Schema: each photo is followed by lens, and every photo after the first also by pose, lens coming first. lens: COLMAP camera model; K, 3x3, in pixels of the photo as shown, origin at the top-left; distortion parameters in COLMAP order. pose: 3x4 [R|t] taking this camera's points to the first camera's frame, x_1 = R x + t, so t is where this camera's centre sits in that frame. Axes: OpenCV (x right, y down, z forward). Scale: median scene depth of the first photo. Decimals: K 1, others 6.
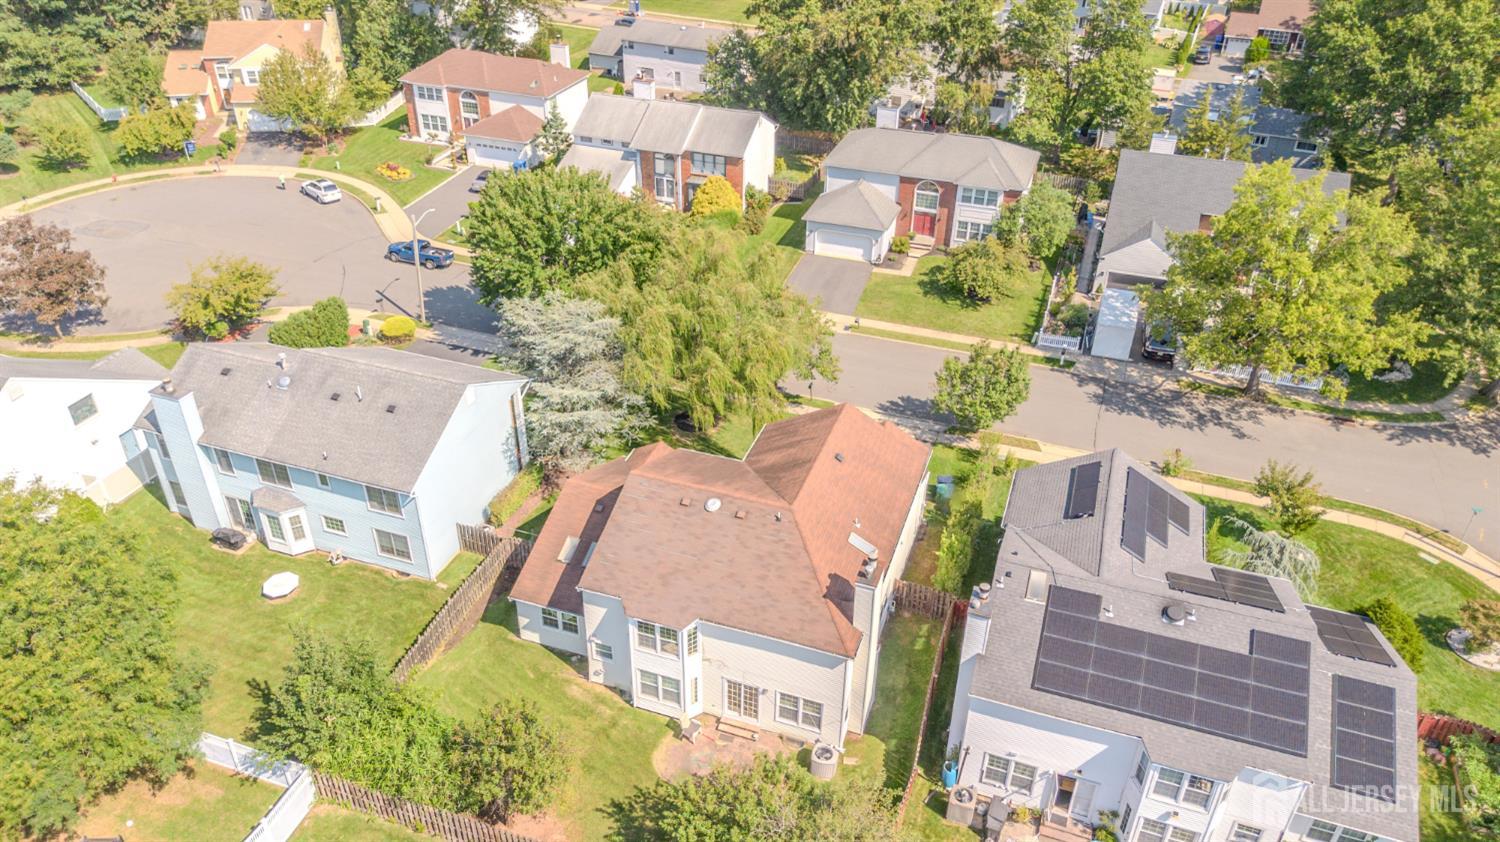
lens RADIAL K [[1064.8, 0, 749.4], [0, 1064.8, 411.0], [0, 0, 1]] dist [0.071984, -0.072230]
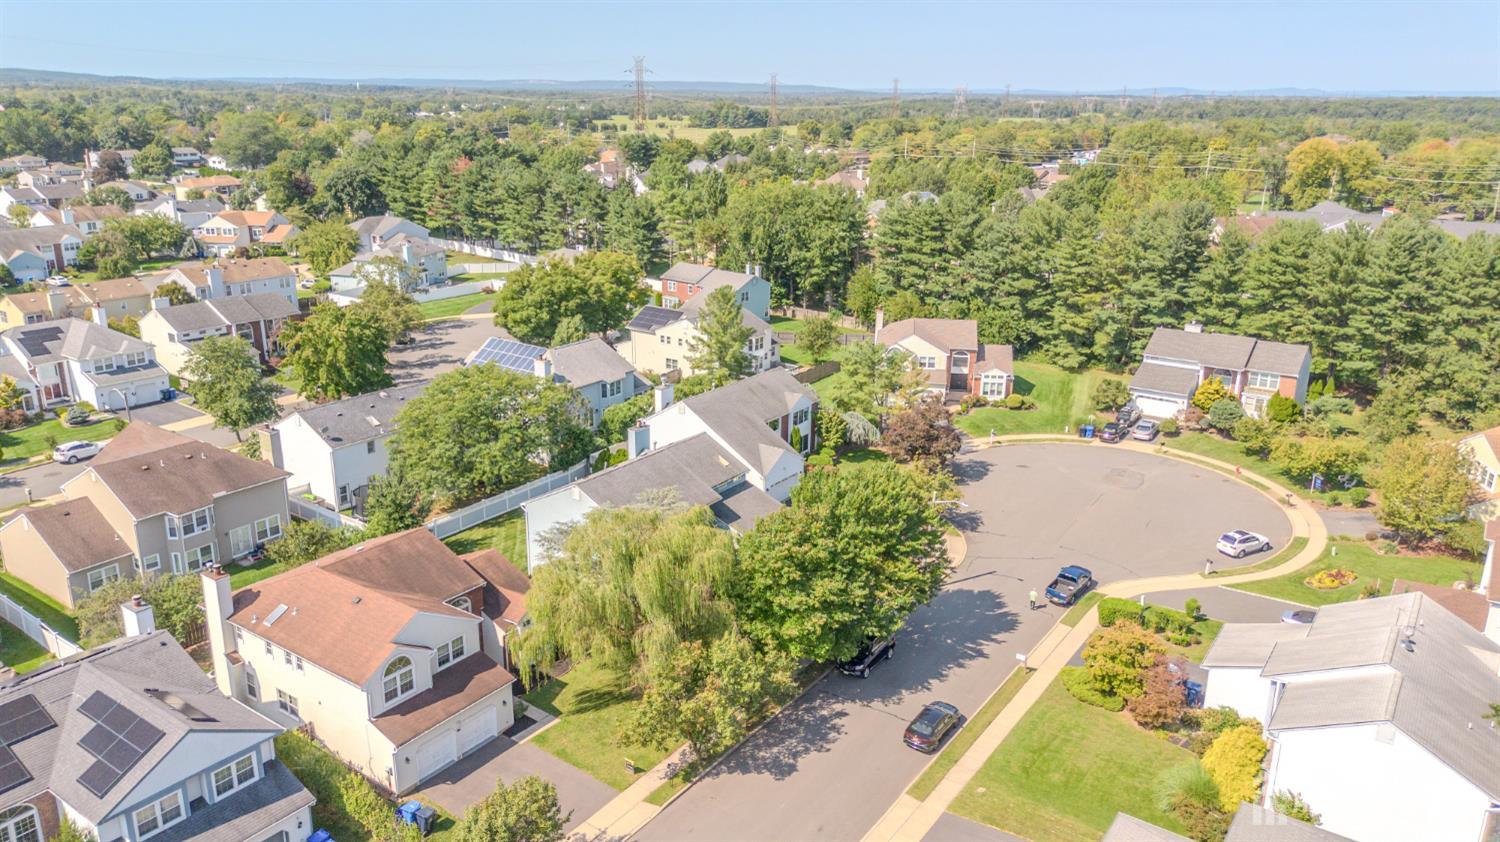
lens RADIAL K [[1064.8, 0, 750.6], [0, 1064.8, 410.6], [0, 0, 1]] dist [0.071984, -0.072230]
pose [[-0.271917, 0.260525, -0.926384, 0.787544], [-0.529305, 0.763468, 0.370073, -0.611592], [0.803678, 0.590969, -0.069703, 1.004939]]
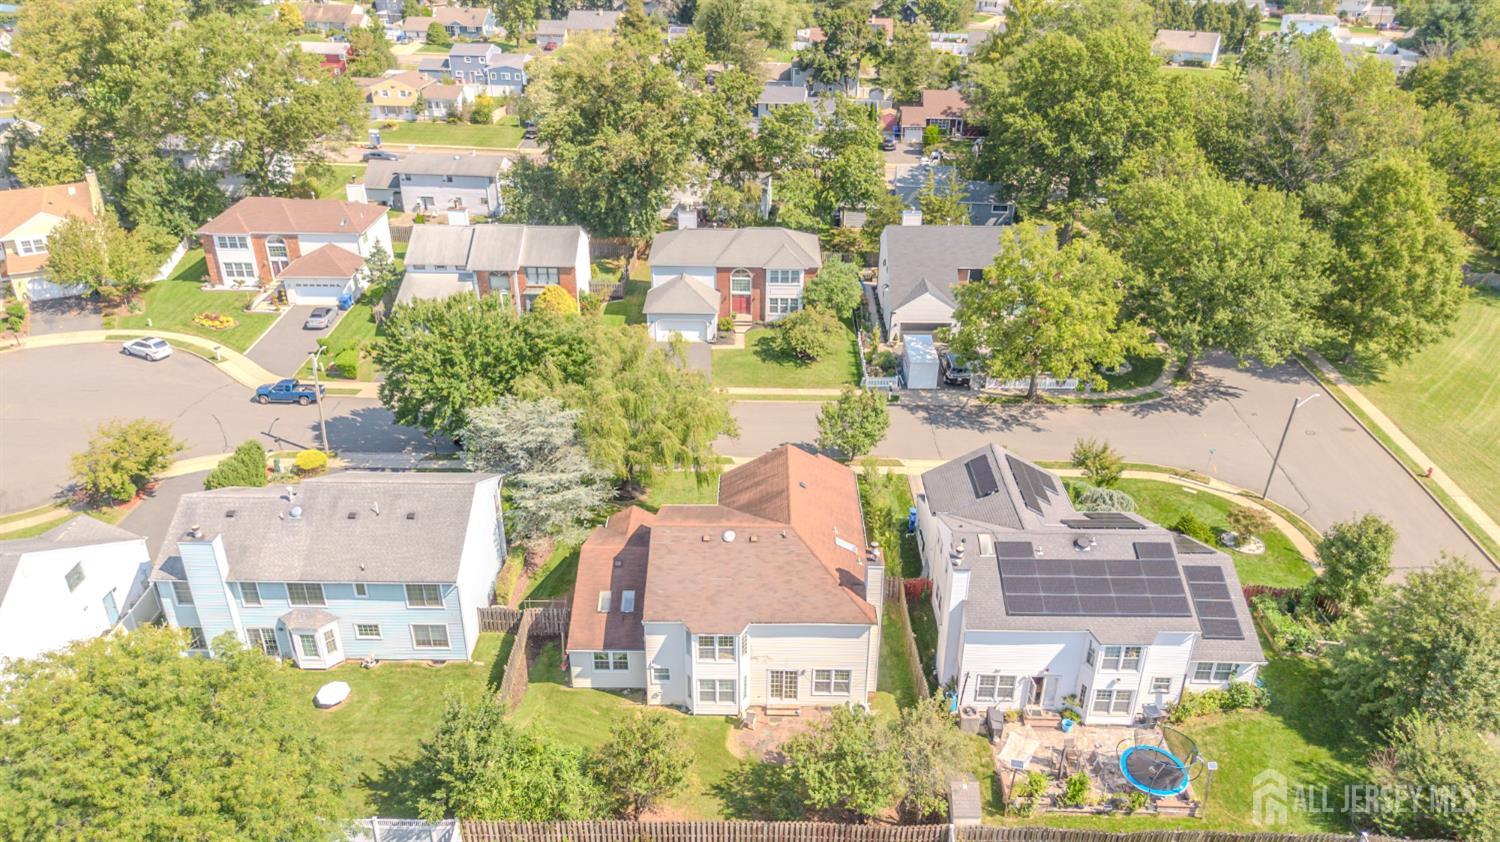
lens RADIAL K [[1064.8, 0, 746.1], [0, 1064.8, 412.7], [0, 0, 1]] dist [0.071984, -0.072230]
pose [[0.947634, -0.154642, 0.279421, -0.243475], [0.177641, 0.982337, -0.058793, 0.016400], [-0.265394, 0.105351, 0.958367, -0.151901]]
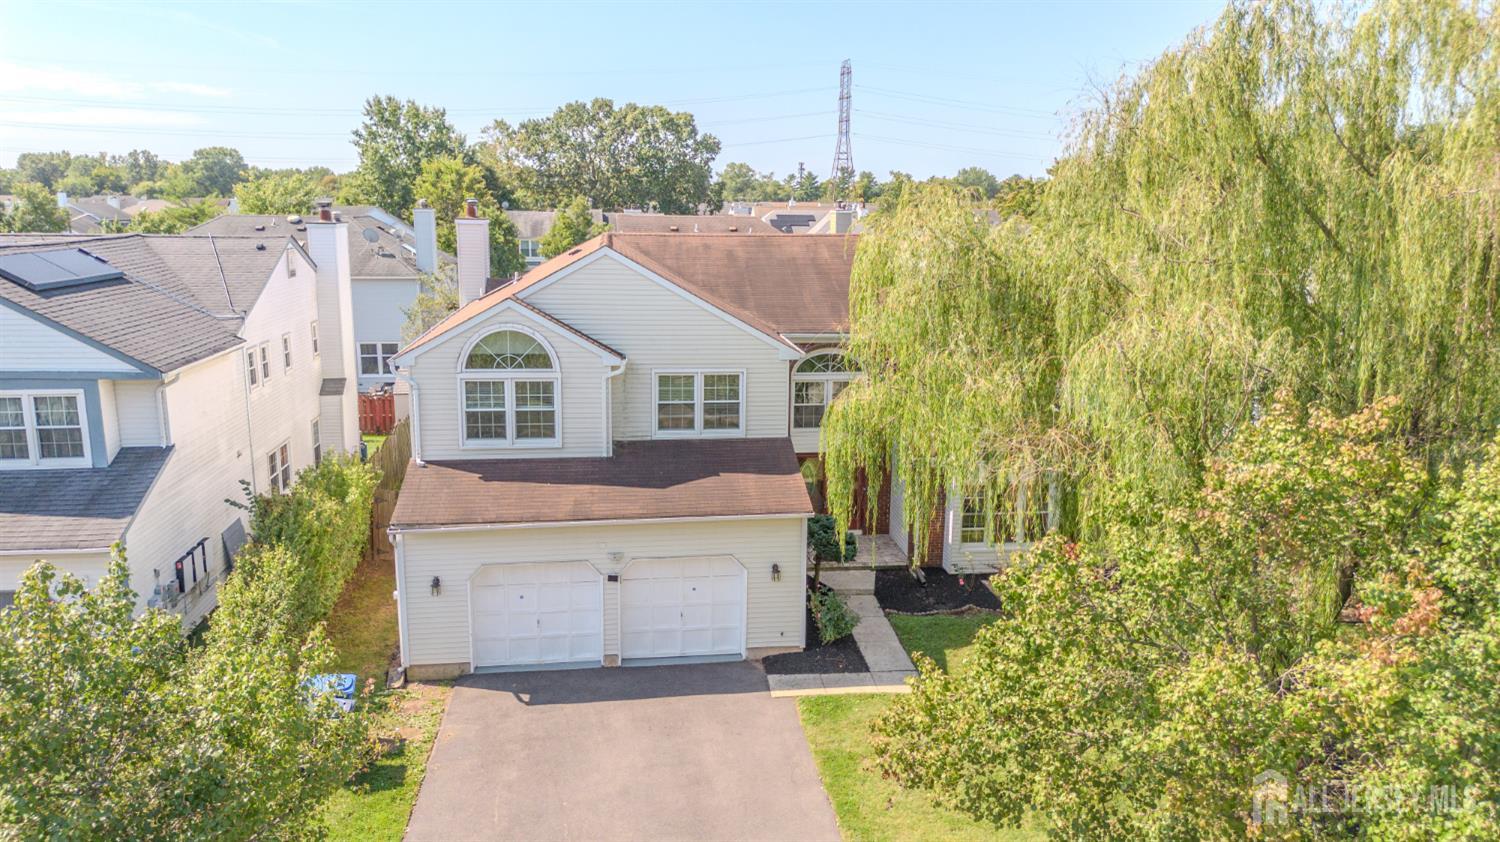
lens RADIAL K [[1064.8, 0, 746.9], [0, 1064.8, 420.9], [0, 0, 1]] dist [0.071984, -0.072230]
pose [[-0.892964, 0.069548, -0.444723, 0.191219], [-0.259645, 0.727476, 0.635109, -0.194673], [0.367696, 0.682599, -0.631552, 1.091718]]
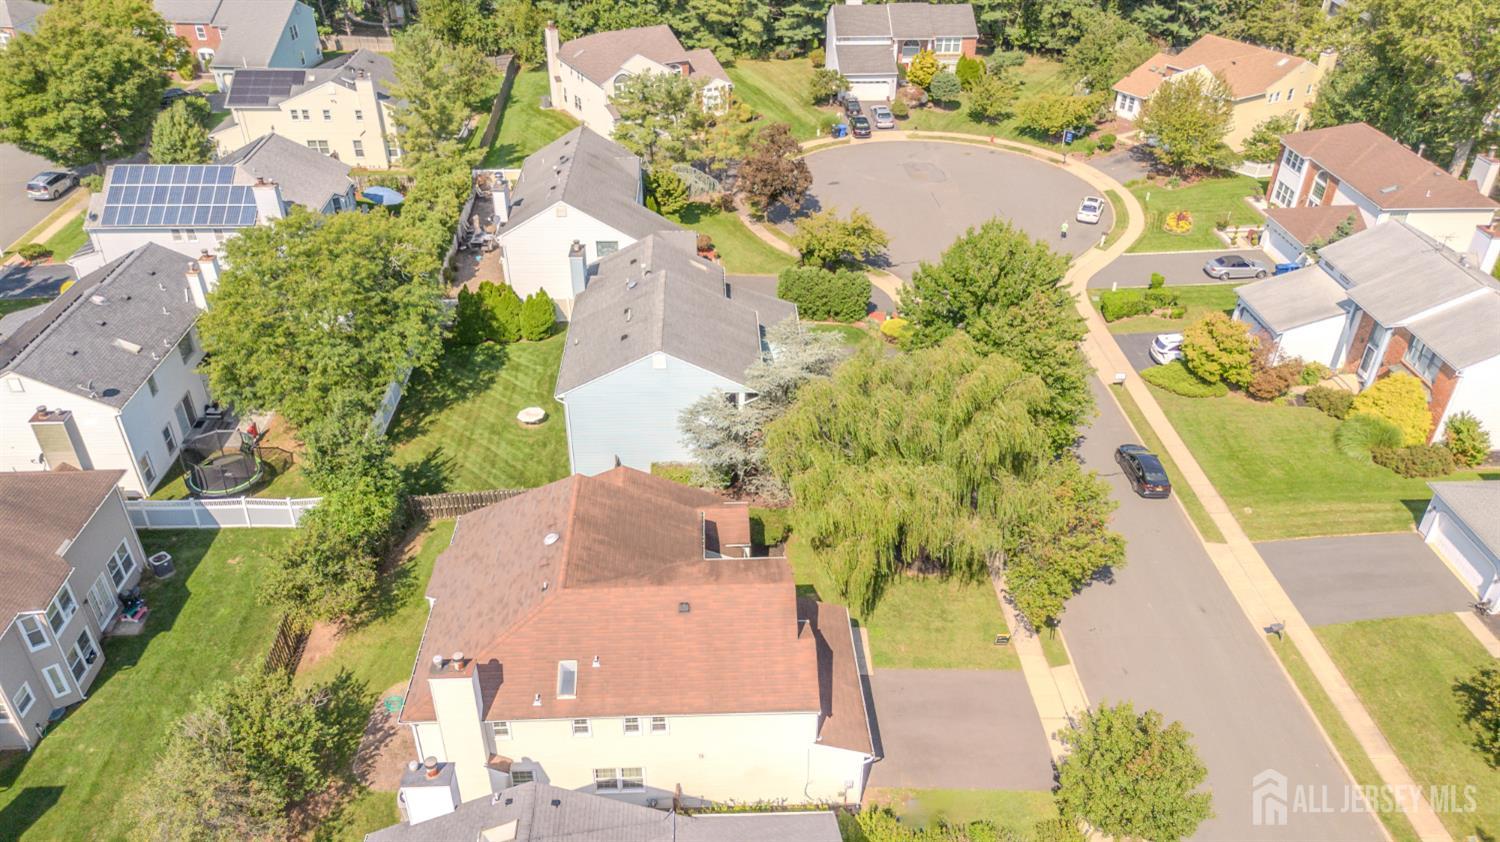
lens RADIAL K [[1064.8, 0, 748.9], [0, 1064.8, 415.0], [0, 0, 1]] dist [0.071984, -0.072230]
pose [[0.371448, 0.498329, -0.783386, 0.521915], [-0.500680, 0.818069, 0.282991, -0.259399], [0.781886, 0.287109, 0.553373, 0.405735]]
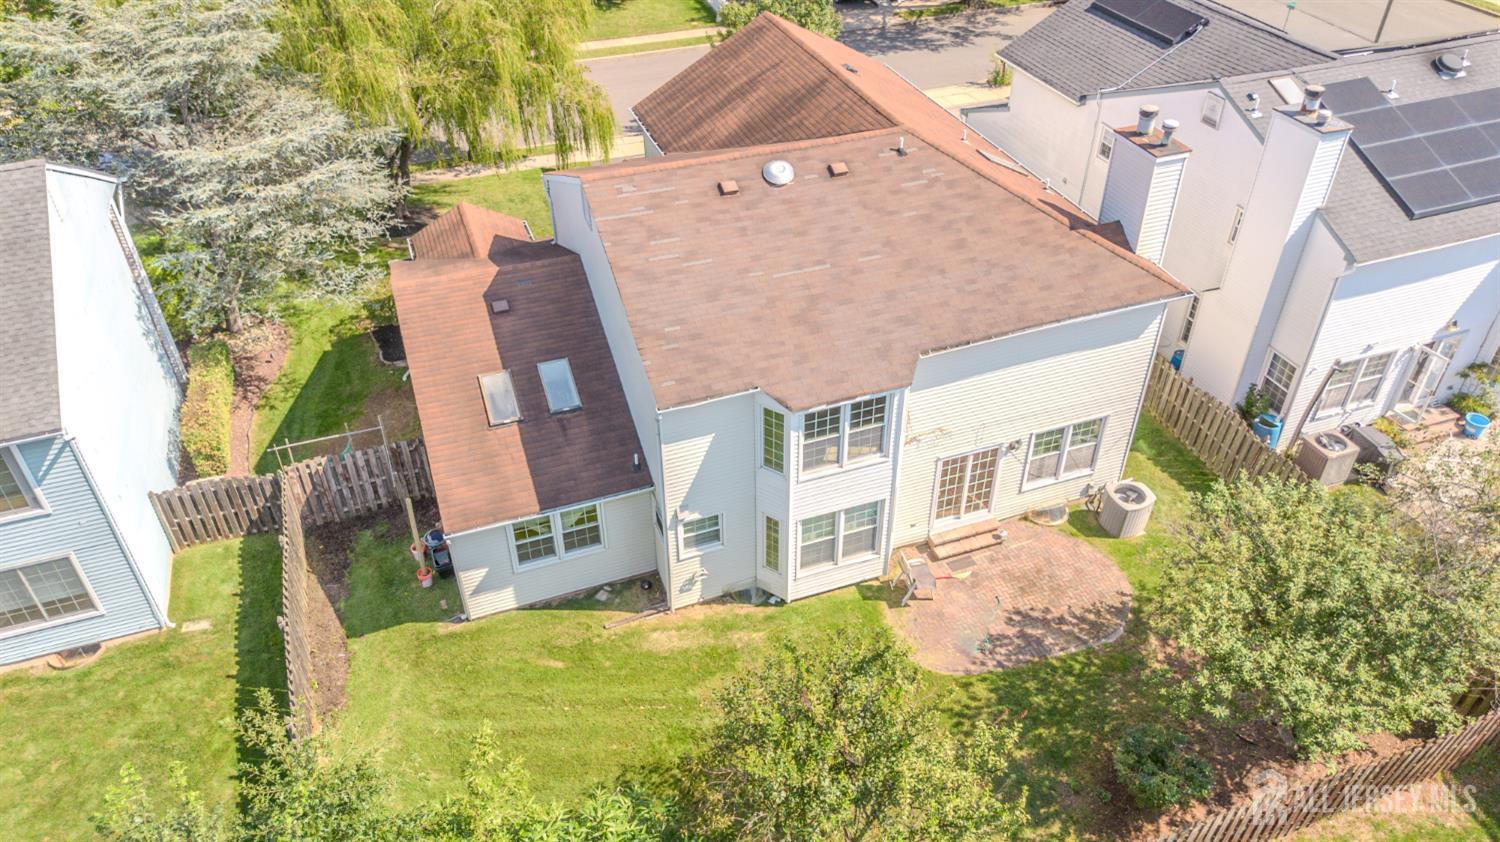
lens RADIAL K [[1064.8, 0, 748.0], [0, 1064.8, 422.4], [0, 0, 1]] dist [0.071984, -0.072230]
pose [[0.773088, -0.401799, 0.490808, -0.243902], [0.353789, 0.915383, 0.192113, 0.067114], [-0.526468, 0.025123, 0.849823, 0.416020]]
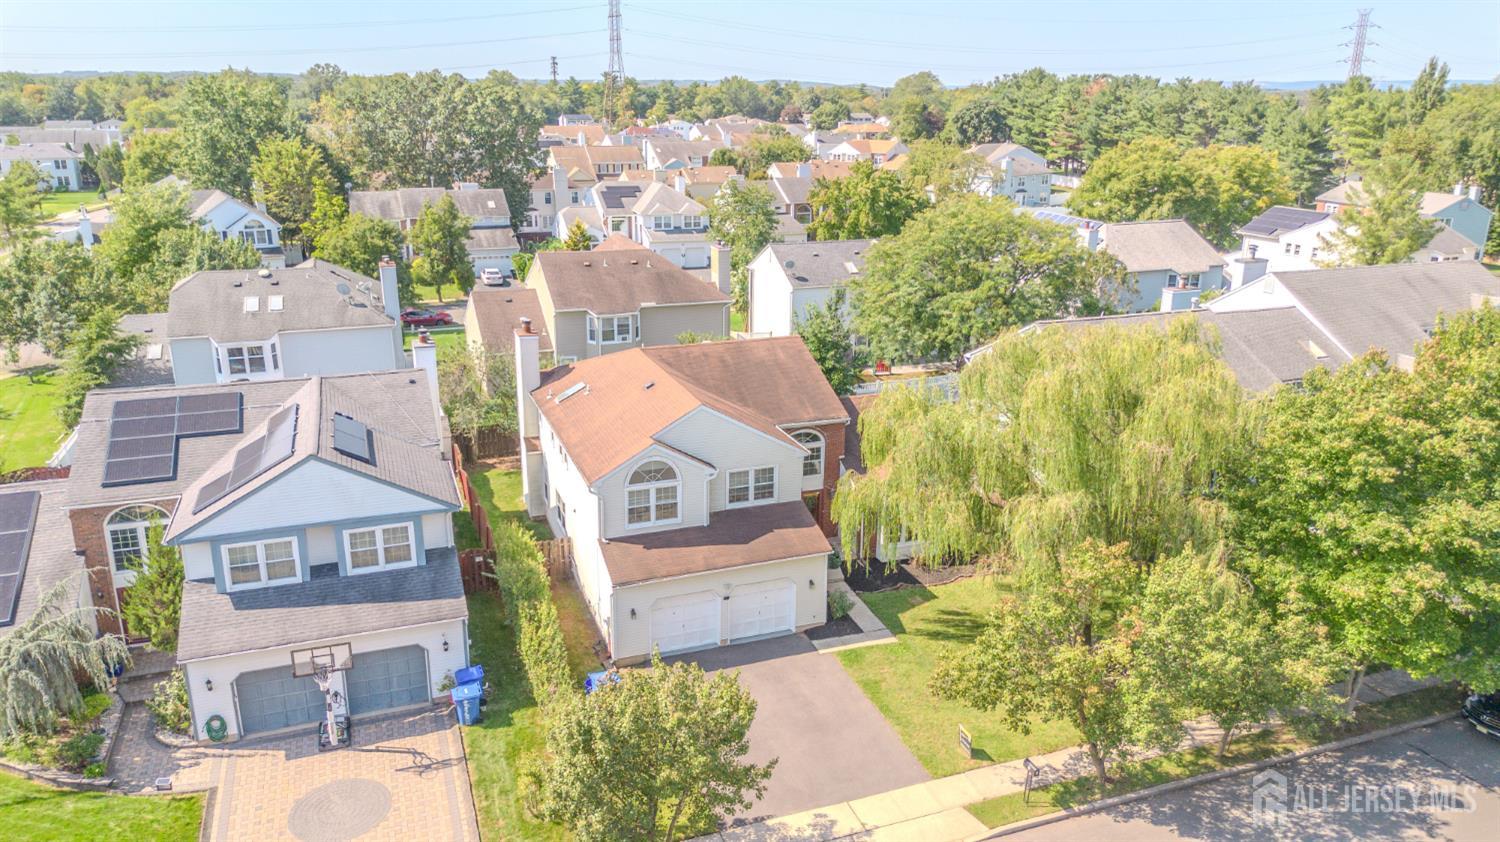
lens RADIAL K [[1064.8, 0, 746.7], [0, 1064.8, 418.0], [0, 0, 1]] dist [0.071984, -0.072230]
pose [[-0.769198, 0.171007, -0.615704, 0.417411], [-0.356684, 0.684556, 0.635735, -0.380611], [0.530199, 0.708618, -0.465564, 1.109496]]
